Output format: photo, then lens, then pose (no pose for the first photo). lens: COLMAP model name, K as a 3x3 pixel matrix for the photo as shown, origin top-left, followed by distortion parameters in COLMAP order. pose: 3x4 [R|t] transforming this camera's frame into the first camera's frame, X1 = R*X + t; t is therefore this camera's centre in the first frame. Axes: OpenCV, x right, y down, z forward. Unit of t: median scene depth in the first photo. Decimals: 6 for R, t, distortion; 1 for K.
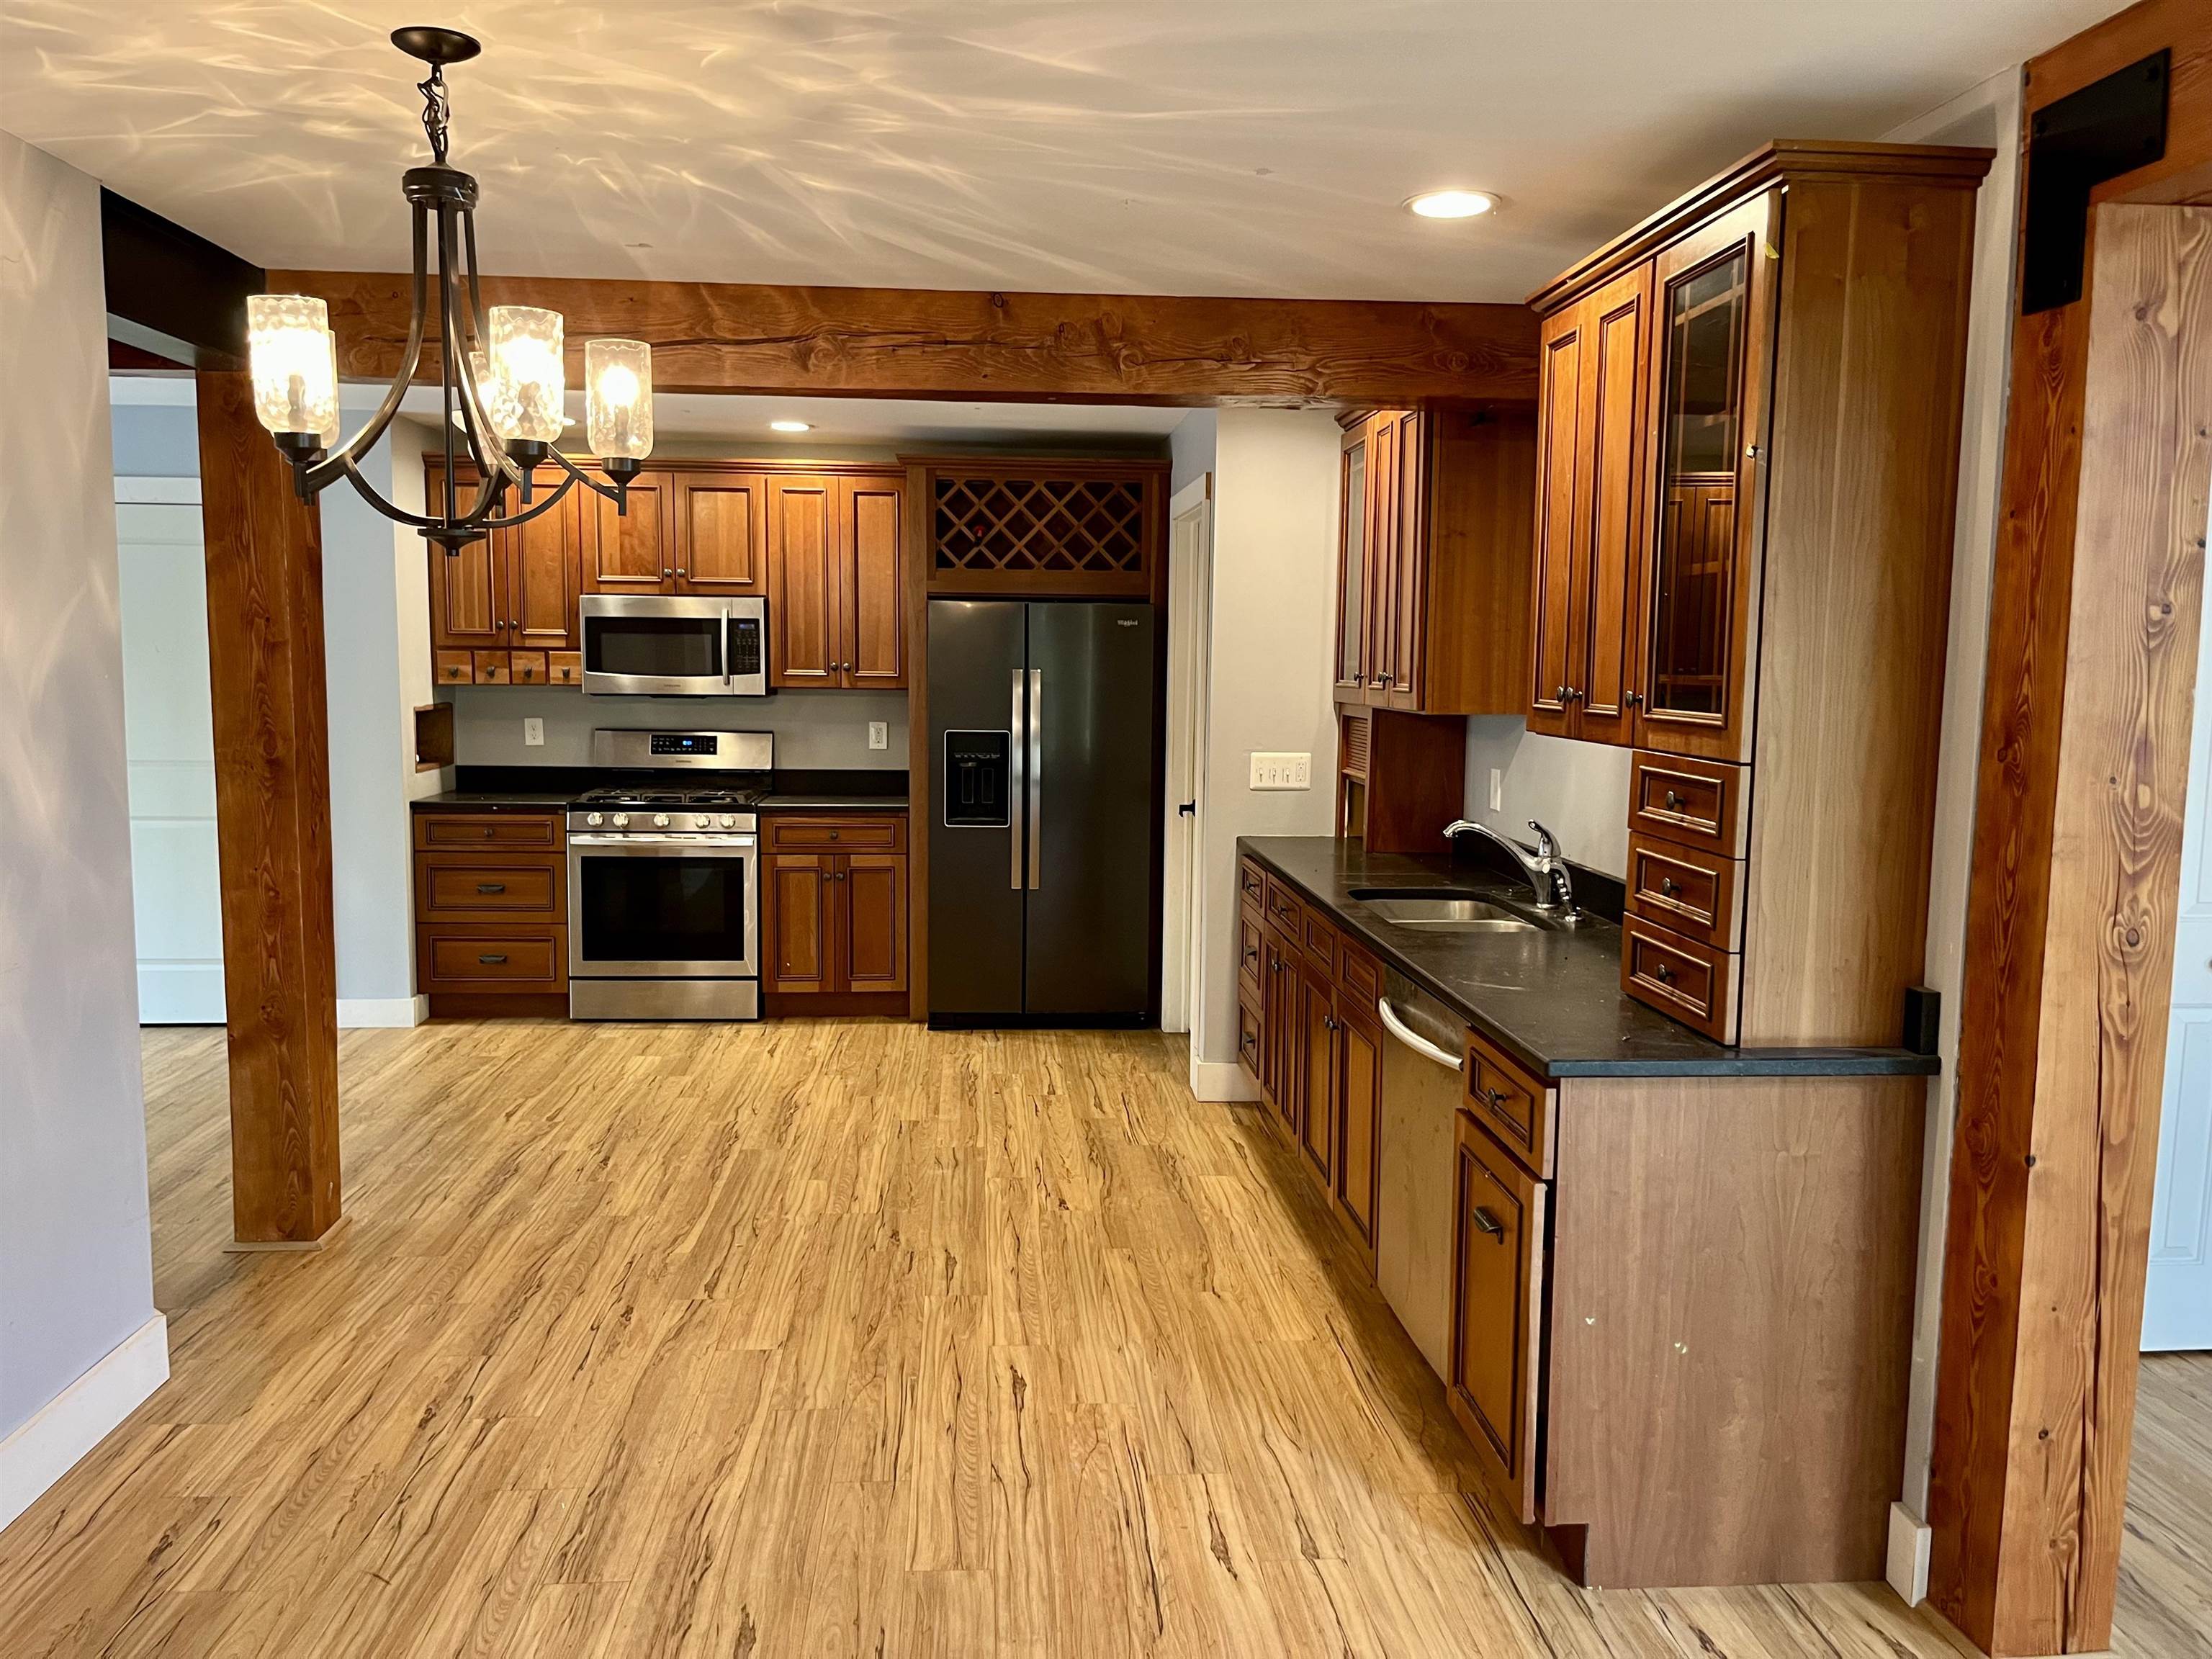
lens RADIAL K [[1675.4, 0, 1100.5], [0, 1675.4, 844.8], [0, 0, 1]] dist [0.025317, -0.042575]
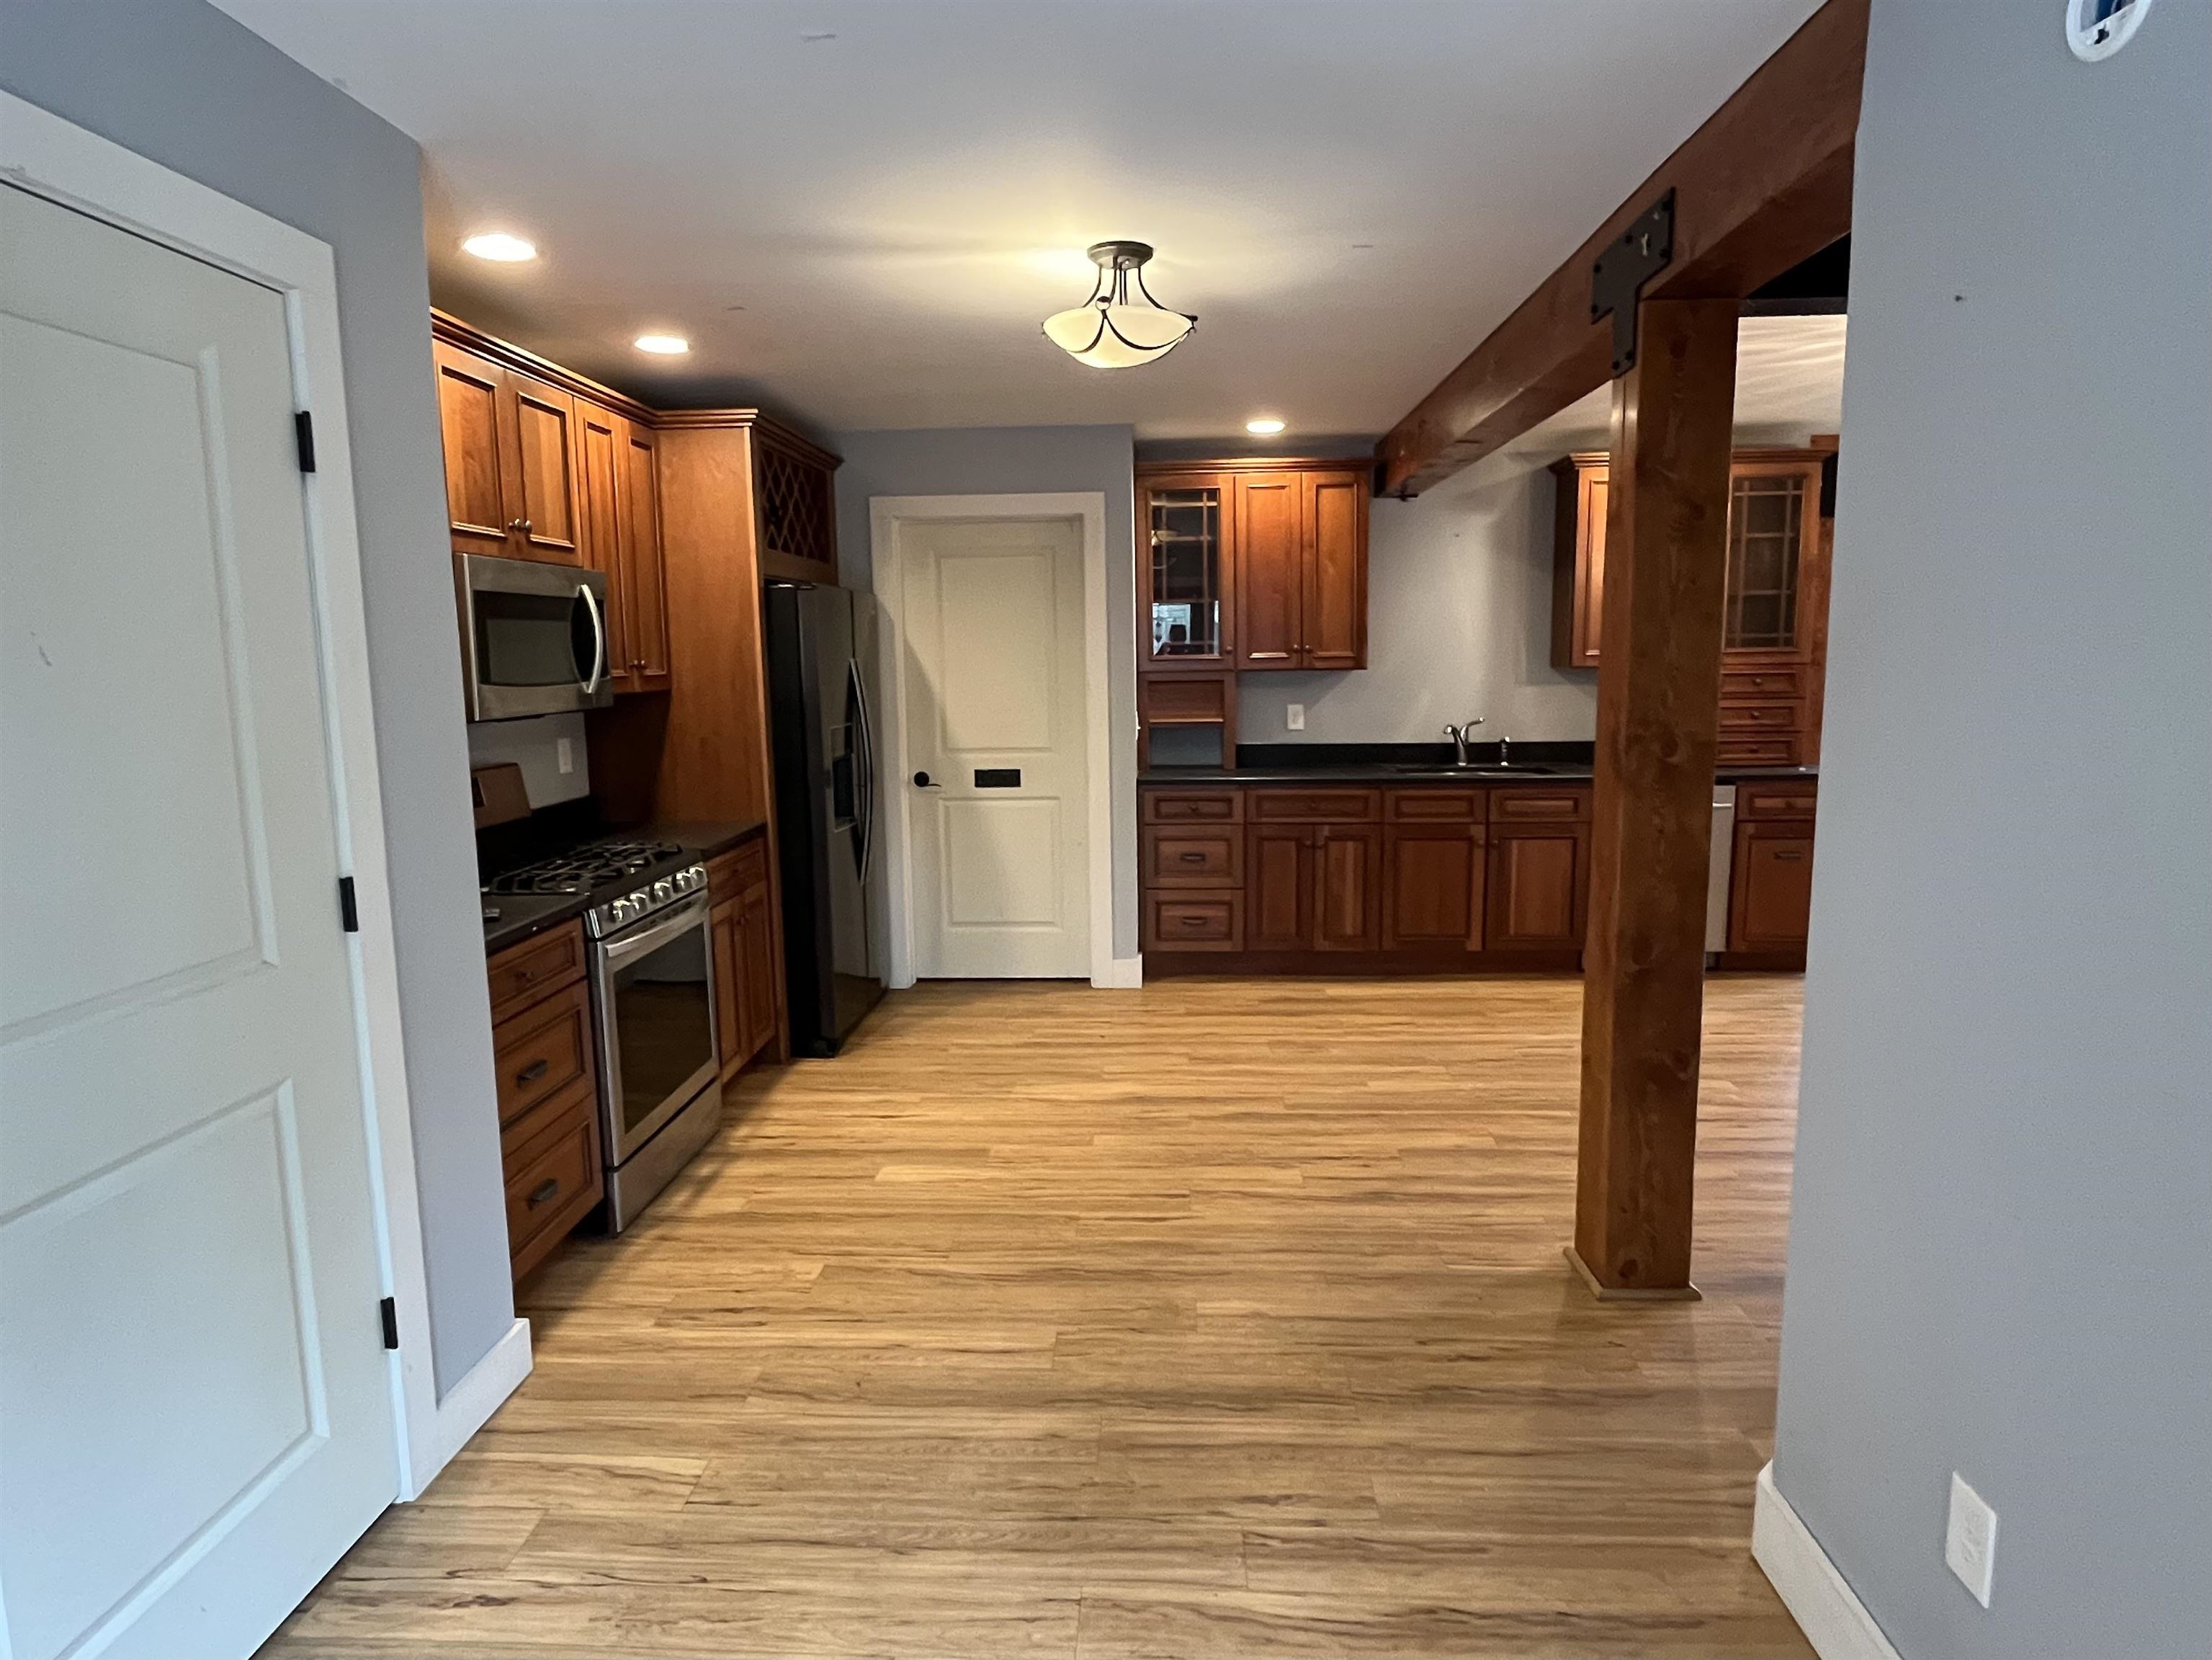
lens RADIAL K [[1255.4, 0, 1106.0], [0, 1255.4, 830.0], [0, 0, 1]] dist [0.001854, 0.000062]
pose [[0.122583, -0.154979, 0.980283, -0.896531], [0.129007, 0.981840, 0.139094, -0.106481], [-0.984038, 0.109413, 0.140350, 0.903441]]
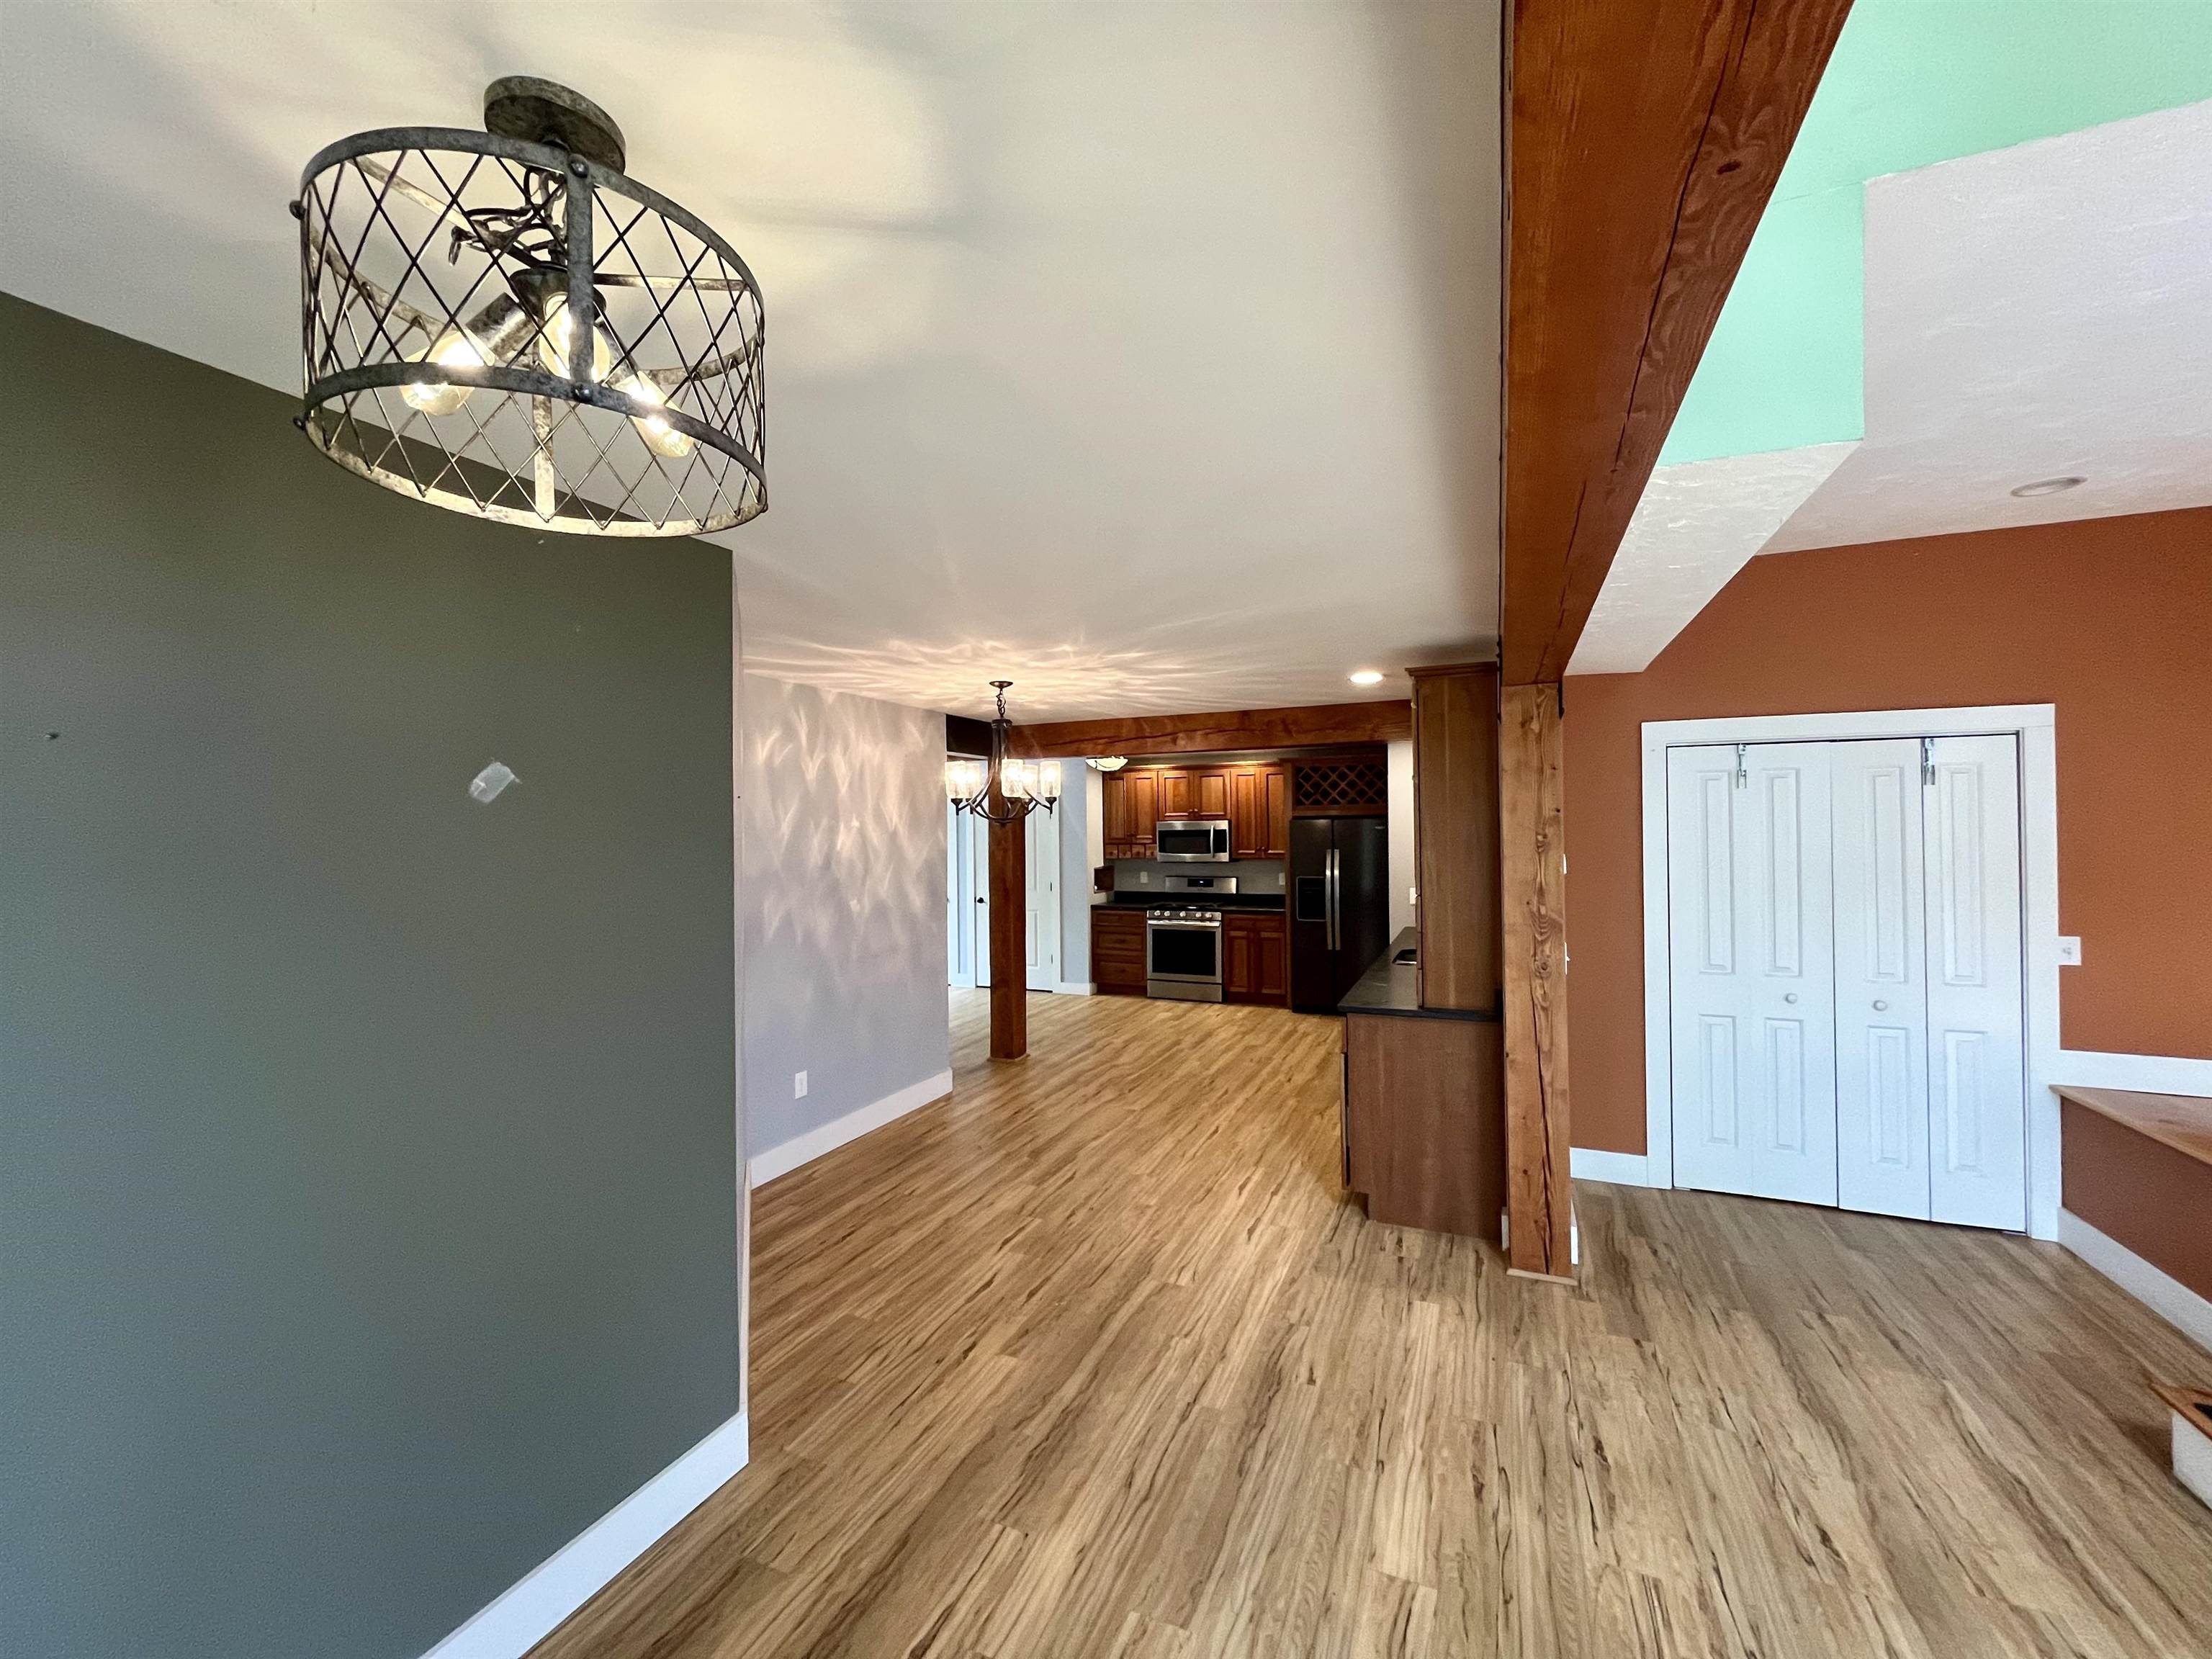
lens RADIAL K [[892.6, 0, 1108.2], [0, 892.6, 824.8], [0, 0, 1]] dist [0.001816, -0.003785]
pose [[0.884183, -0.025663, -0.466436, 0.289387], [-0.031089, 0.993044, -0.113569, 0.007378], [0.466106, 0.114917, 0.877234, -0.214174]]
